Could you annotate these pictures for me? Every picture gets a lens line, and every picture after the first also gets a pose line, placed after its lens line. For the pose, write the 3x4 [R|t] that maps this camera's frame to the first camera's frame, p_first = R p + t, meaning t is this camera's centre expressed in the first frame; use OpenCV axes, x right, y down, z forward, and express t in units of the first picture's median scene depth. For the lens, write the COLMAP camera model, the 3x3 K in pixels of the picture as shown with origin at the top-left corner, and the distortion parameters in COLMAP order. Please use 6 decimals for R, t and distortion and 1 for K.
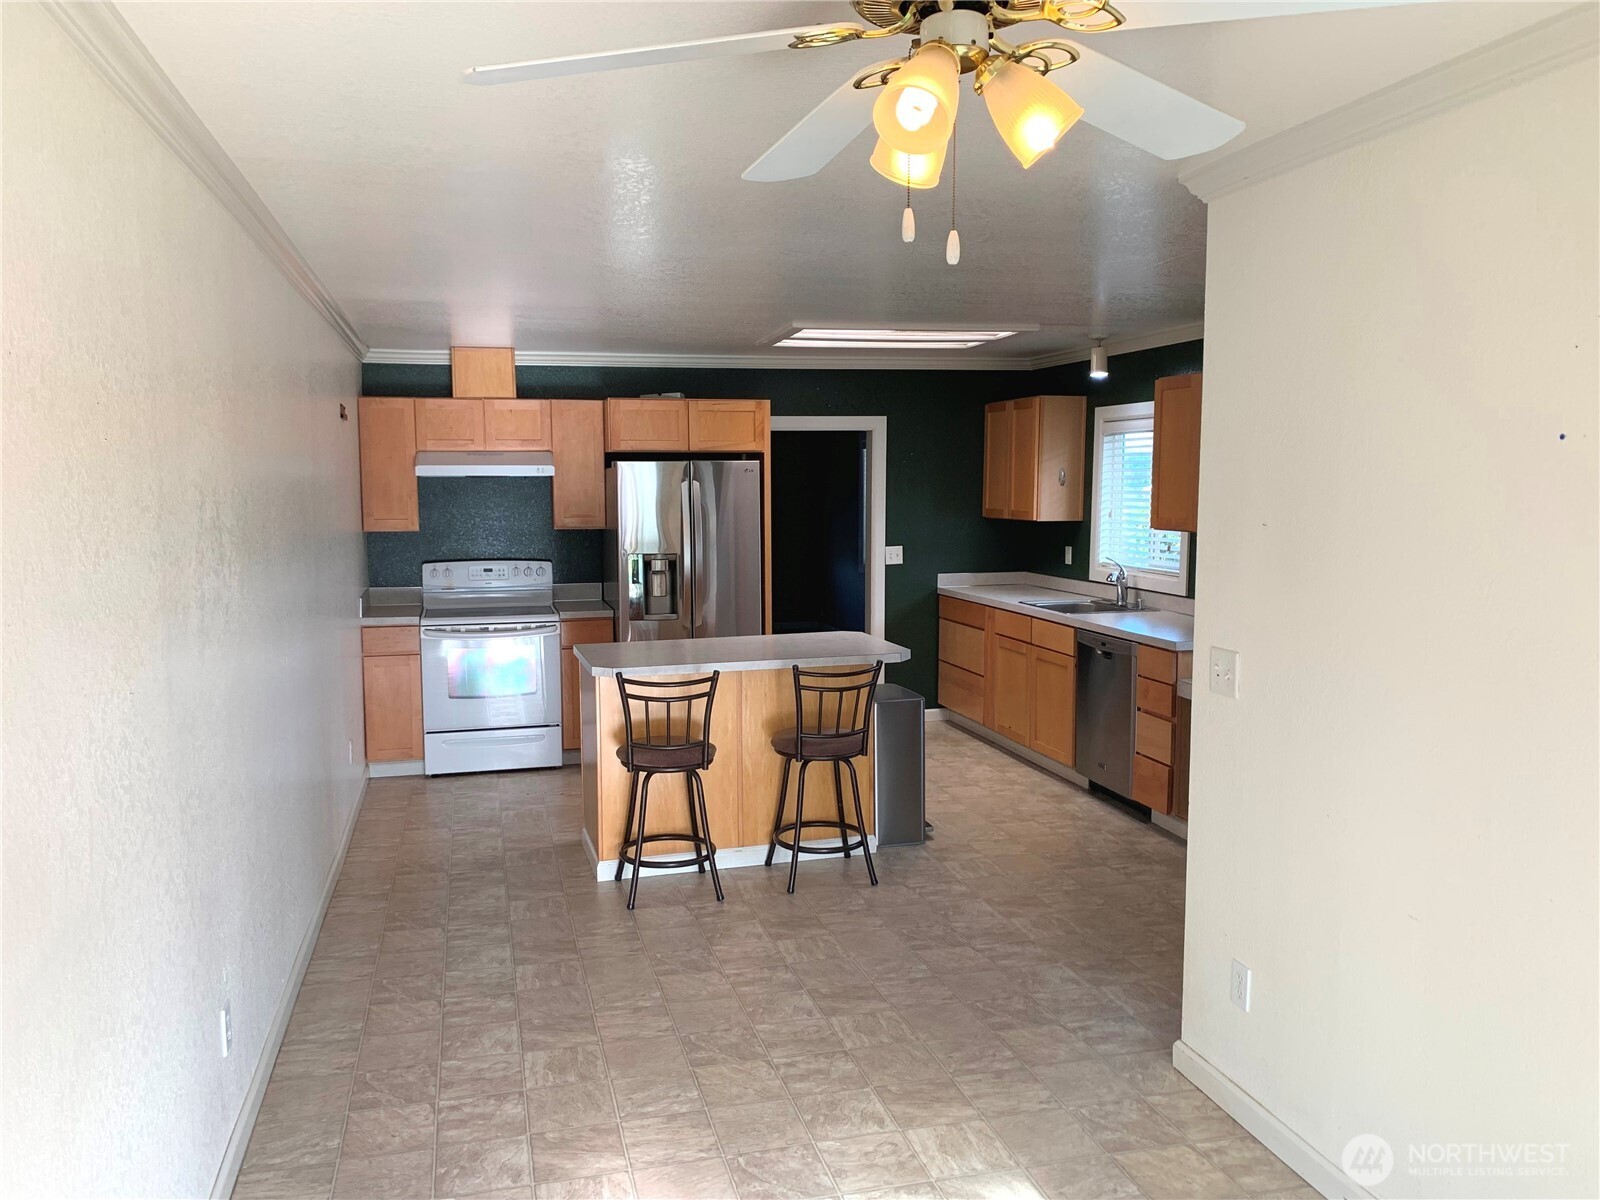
lens RADIAL K [[1230.2, 0, 795.3], [0, 1230.2, 581.1], [0, 0, 1]] dist [0.193064, 0.000152]
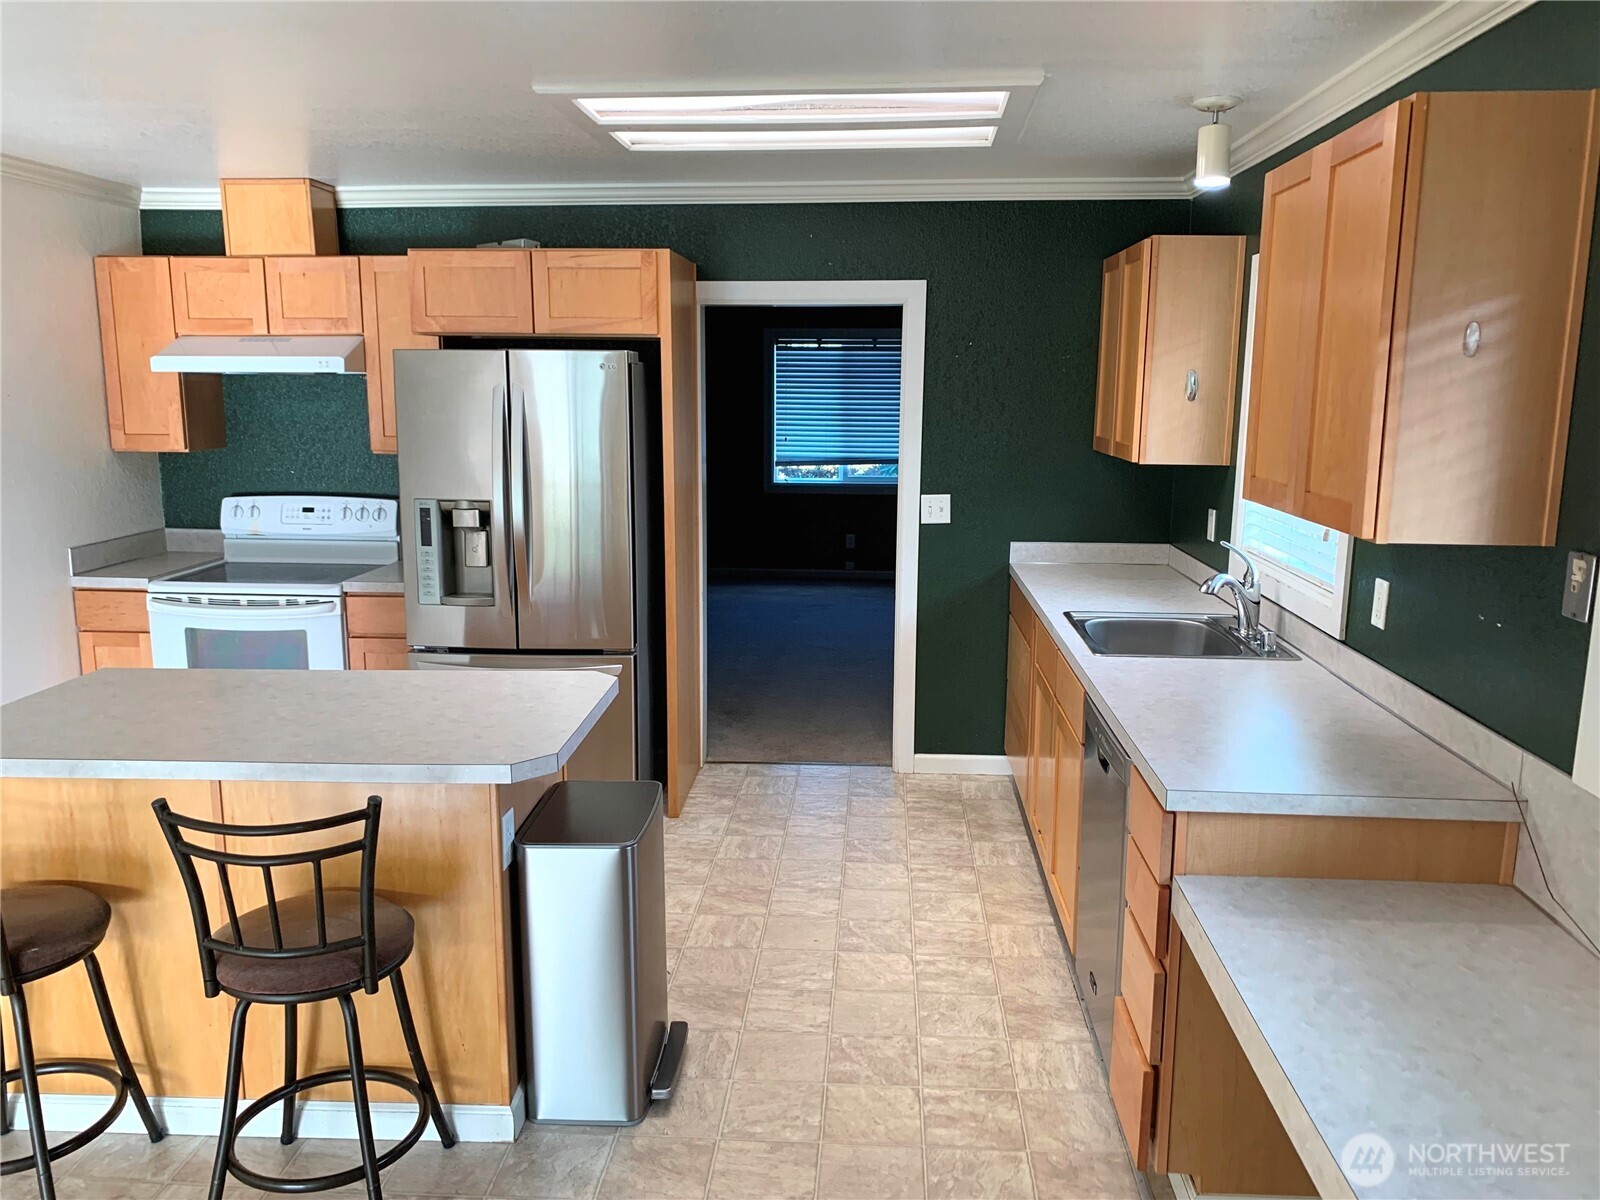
lens RADIAL K [[1209.6, 0, 800.0], [0, 1209.6, 600.0], [0, 0, 1]] dist [0.002217, -0.011445]
pose [[0.948152, 0.068838, -0.310271, 0.236707], [-0.039089, 0.994108, 0.101106, -0.039164], [0.315403, -0.083735, 0.945256, 0.456847]]
